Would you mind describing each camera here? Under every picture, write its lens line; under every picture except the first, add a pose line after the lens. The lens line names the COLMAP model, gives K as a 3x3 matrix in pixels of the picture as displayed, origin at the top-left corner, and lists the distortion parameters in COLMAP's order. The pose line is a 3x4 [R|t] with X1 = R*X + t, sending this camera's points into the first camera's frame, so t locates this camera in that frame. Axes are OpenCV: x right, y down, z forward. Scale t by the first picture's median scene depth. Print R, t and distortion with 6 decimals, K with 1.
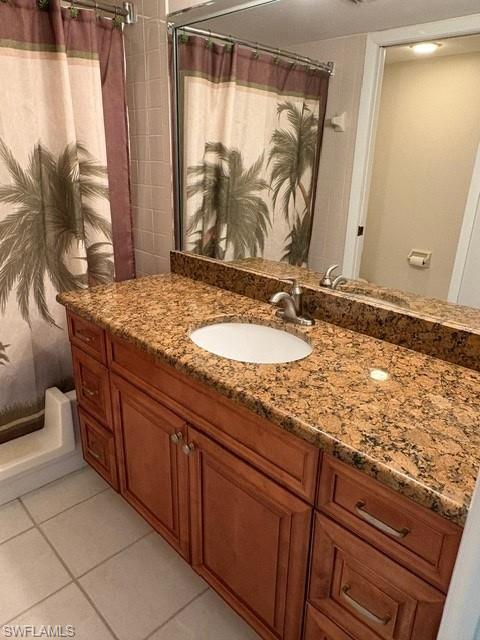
lens RADIAL K [[450.1, 0, 238.8], [0, 450.1, 319.1], [0, 0, 1]] dist [-0.005983, 0.012944]
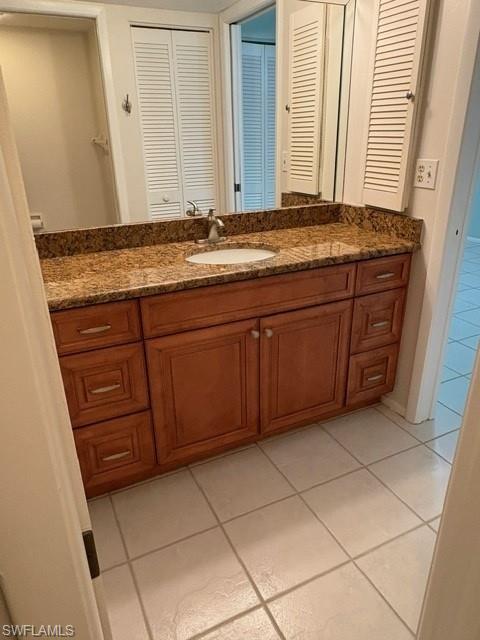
lens RADIAL K [[450.1, 0, 238.8], [0, 450.1, 320.0], [0, 0, 1]] dist [-0.005983, 0.012944]
pose [[0.302272, -0.392325, 0.868742, -0.980447], [0.349625, 0.893489, 0.281852, -0.123562], [-0.886789, 0.218538, 0.407243, 0.382806]]
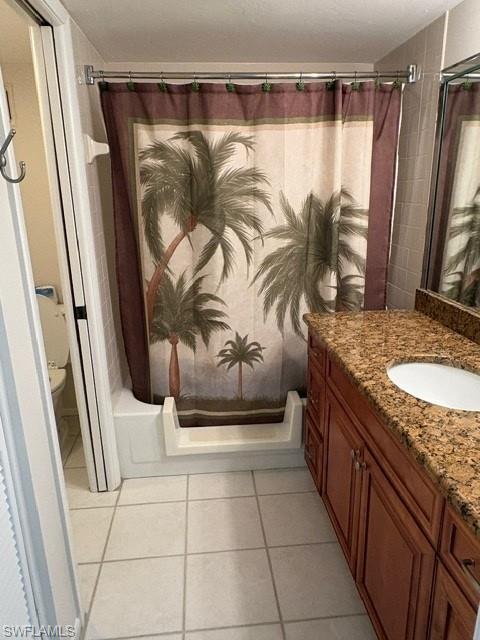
lens RADIAL K [[450.1, 0, 242.1], [0, 450.1, 319.4], [0, 0, 1]] dist [-0.005983, 0.012944]
pose [[0.781120, 0.143706, -0.607618, 0.206925], [-0.185342, 0.982657, -0.005860, -0.002122], [0.596238, 0.117194, 0.794208, -0.061730]]
